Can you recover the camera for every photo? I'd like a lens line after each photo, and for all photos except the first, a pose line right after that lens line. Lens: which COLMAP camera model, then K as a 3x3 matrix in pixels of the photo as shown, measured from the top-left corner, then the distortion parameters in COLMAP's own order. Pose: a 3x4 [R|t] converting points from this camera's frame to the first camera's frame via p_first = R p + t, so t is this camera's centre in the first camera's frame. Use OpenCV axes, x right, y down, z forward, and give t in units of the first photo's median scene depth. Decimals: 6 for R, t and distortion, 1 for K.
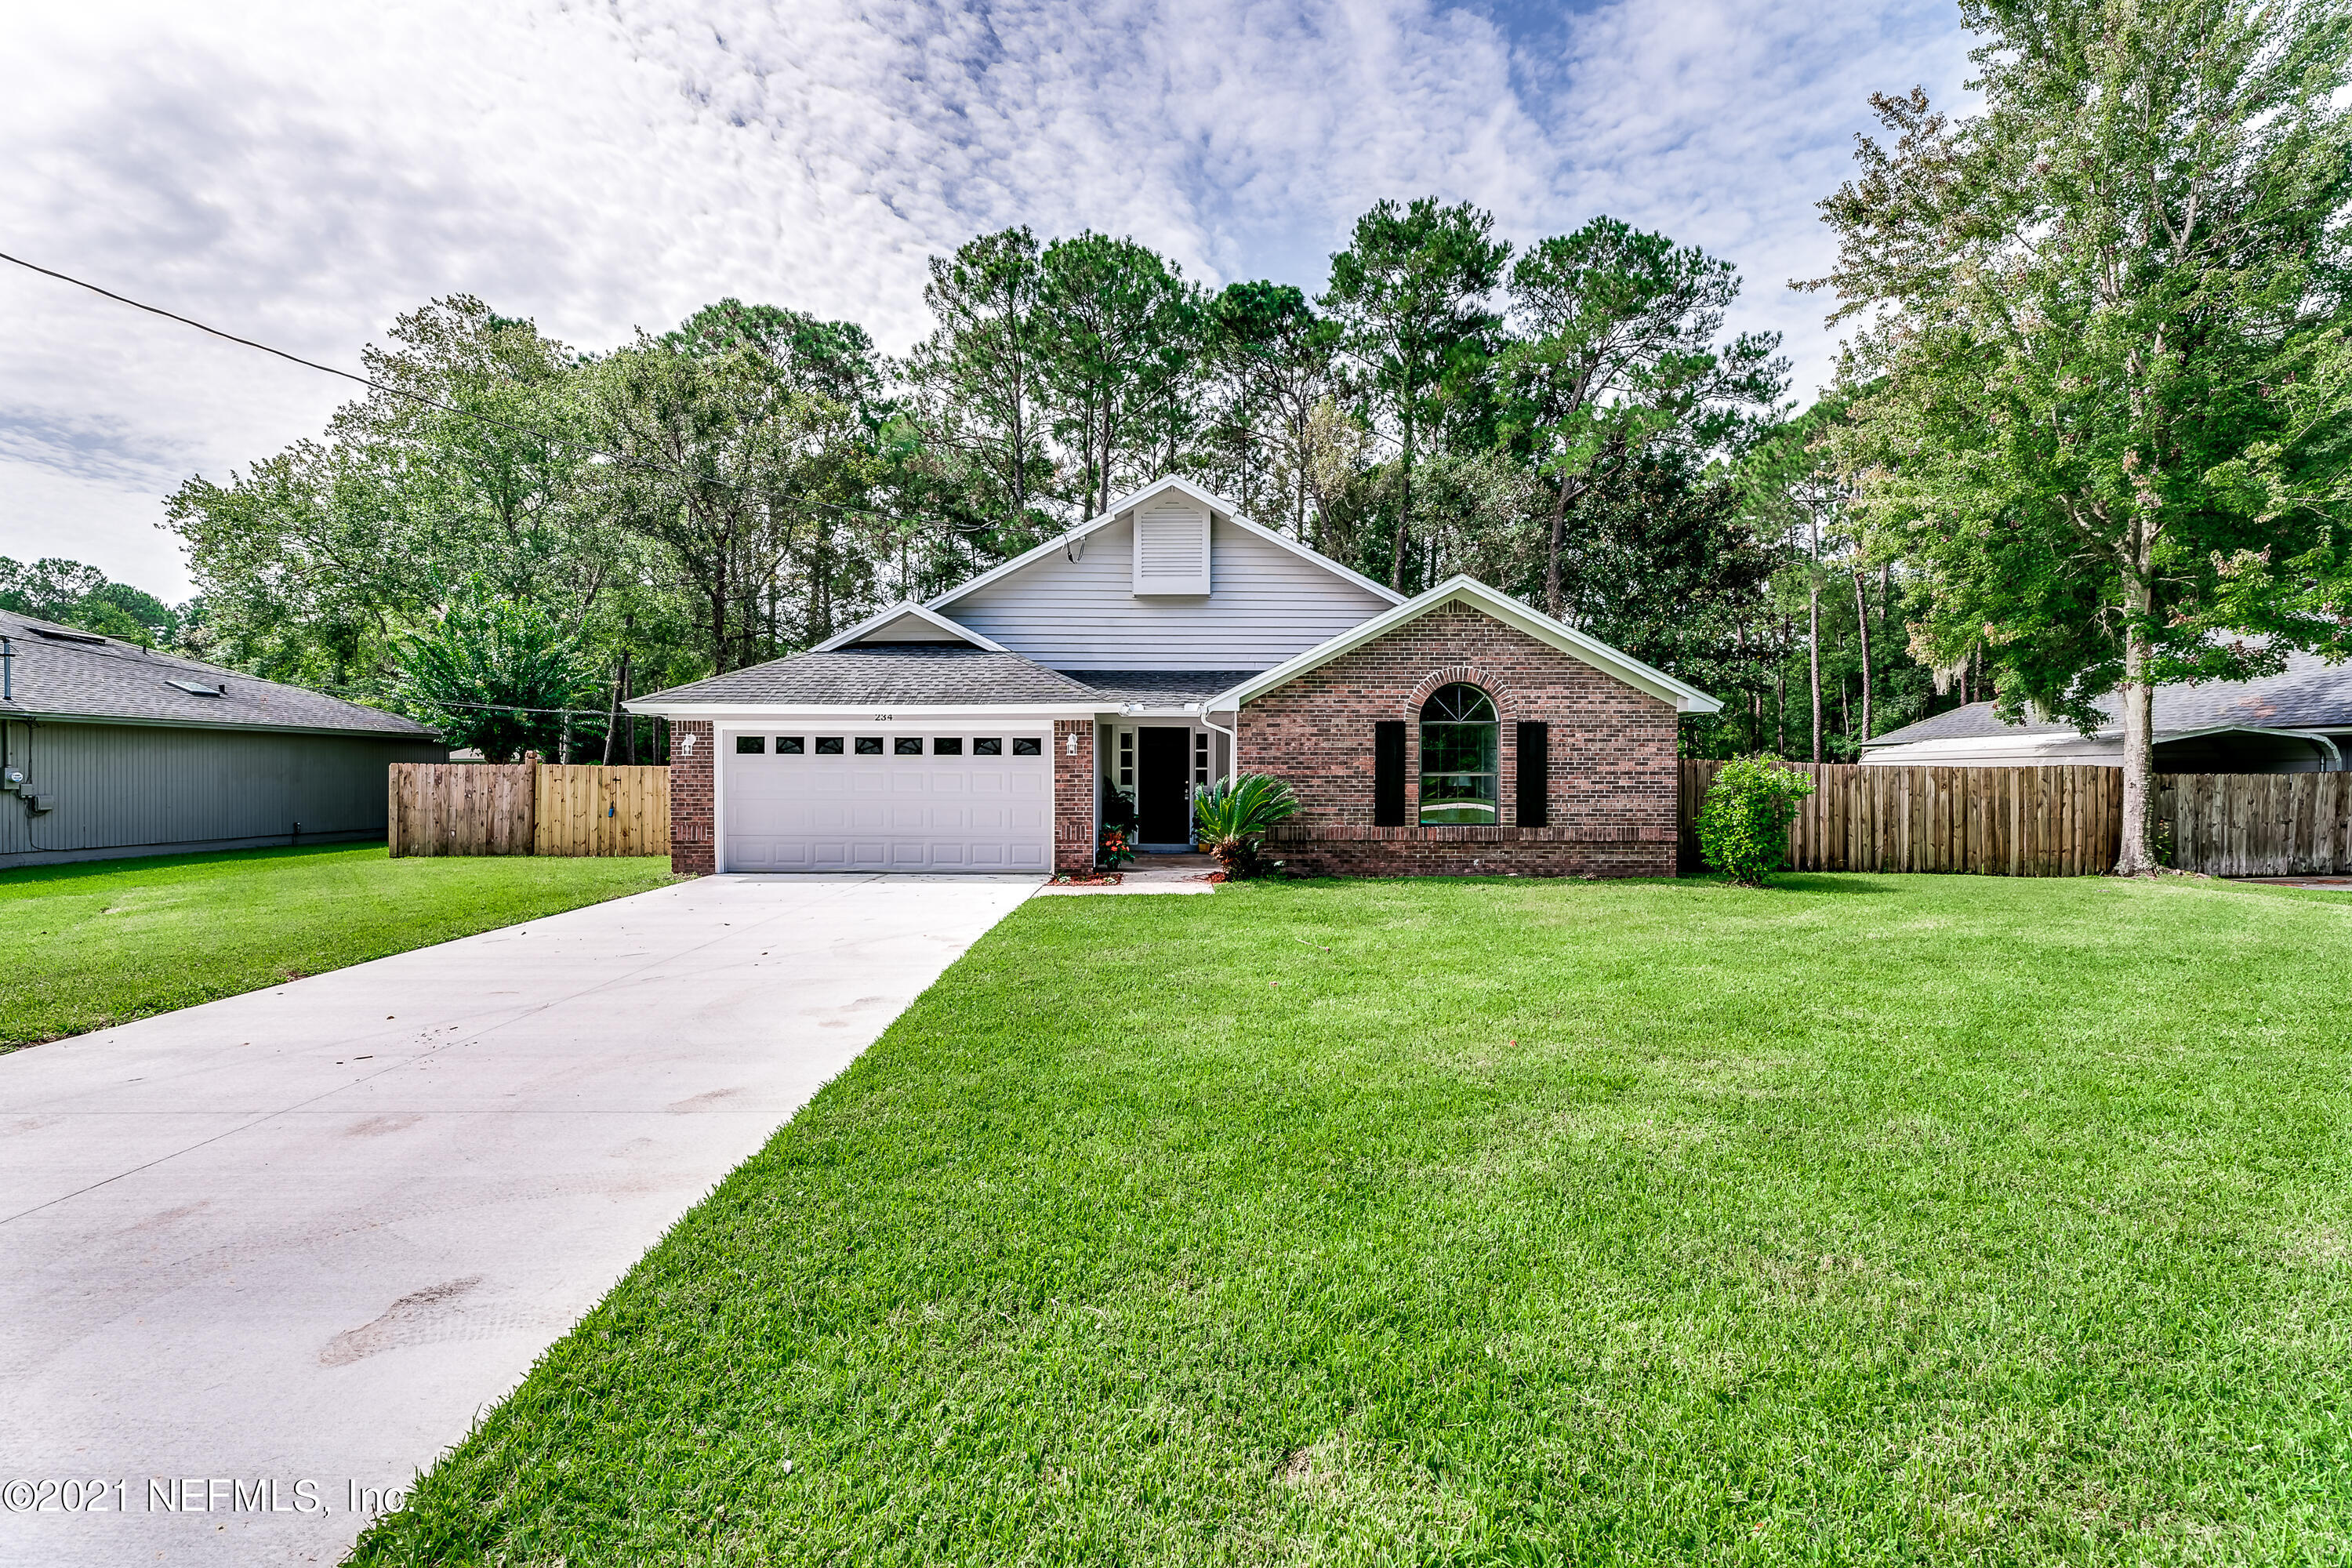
lens RADIAL K [[1078.9, 0, 1189.6], [0, 1078.9, 773.0], [0, 0, 1]] dist [0.003656, -0.000226]
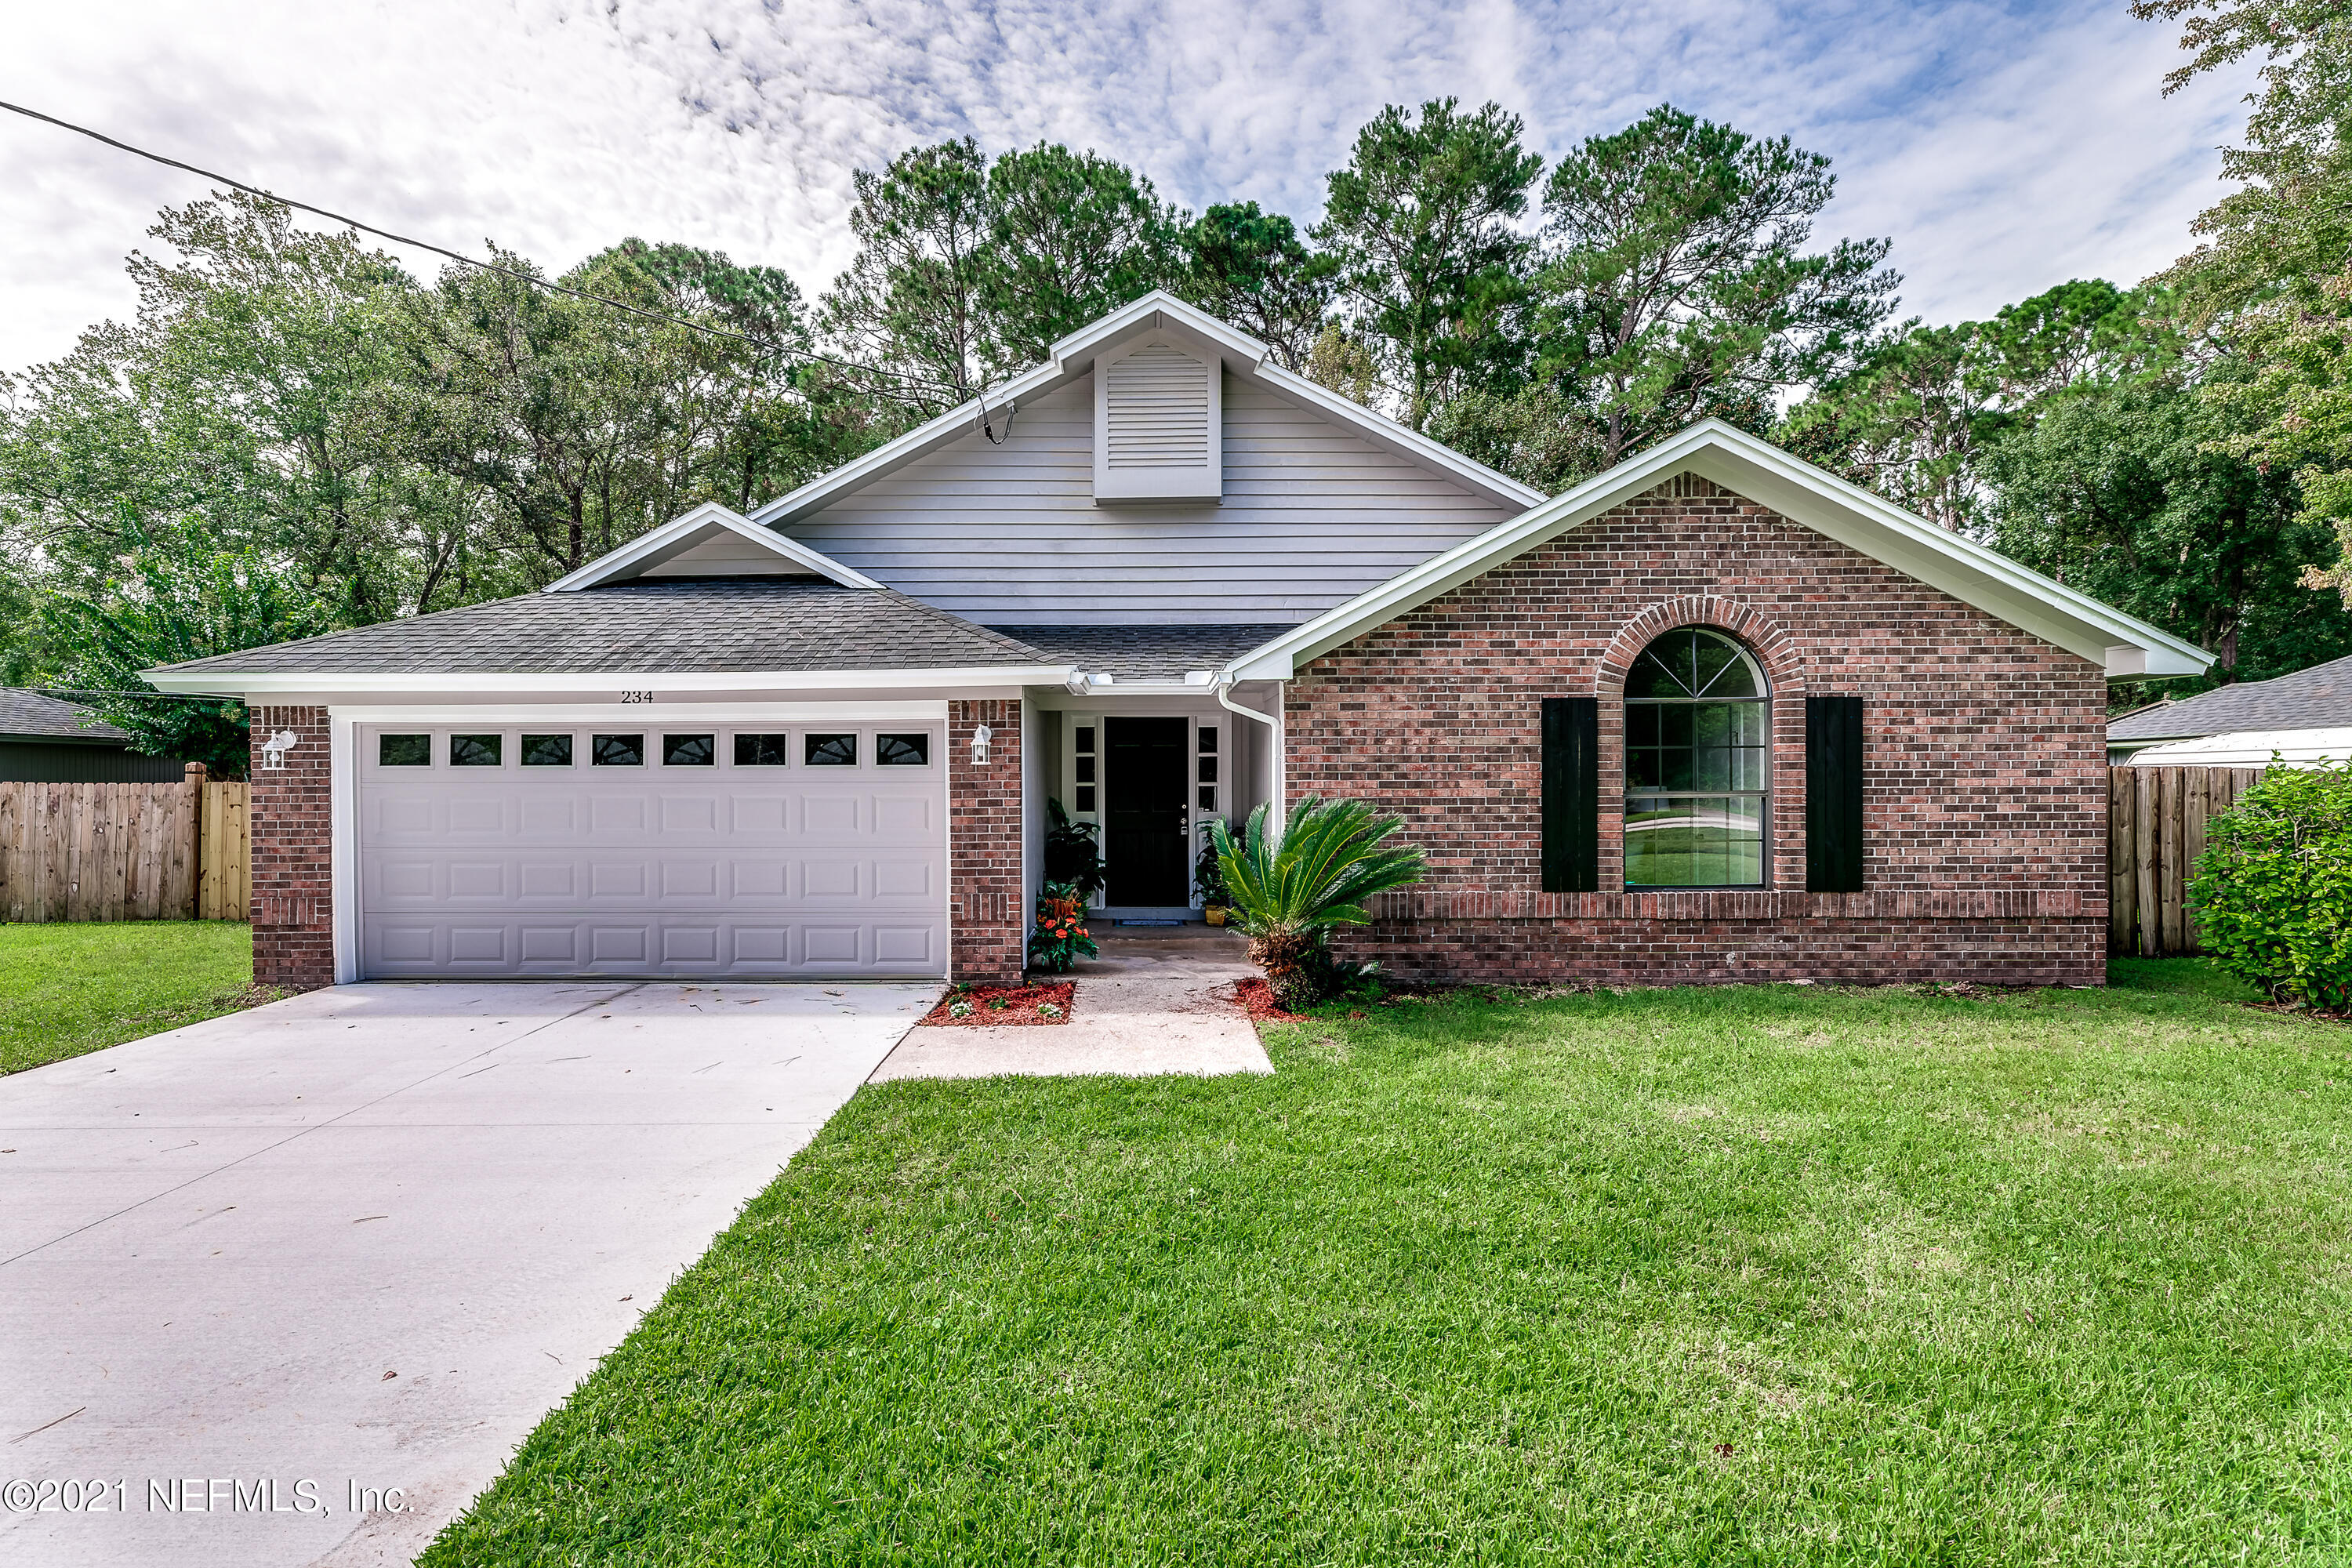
lens RADIAL K [[1078.9, 0, 1156.0], [0, 1078.9, 776.0], [0, 0, 1]] dist [0.003656, -0.000226]
pose [[0.999974, -0.006756, -0.002435, -0.018306], [0.006750, 0.999975, -0.002309, -0.008057], [0.002450, 0.002292, 0.999994, 0.415912]]
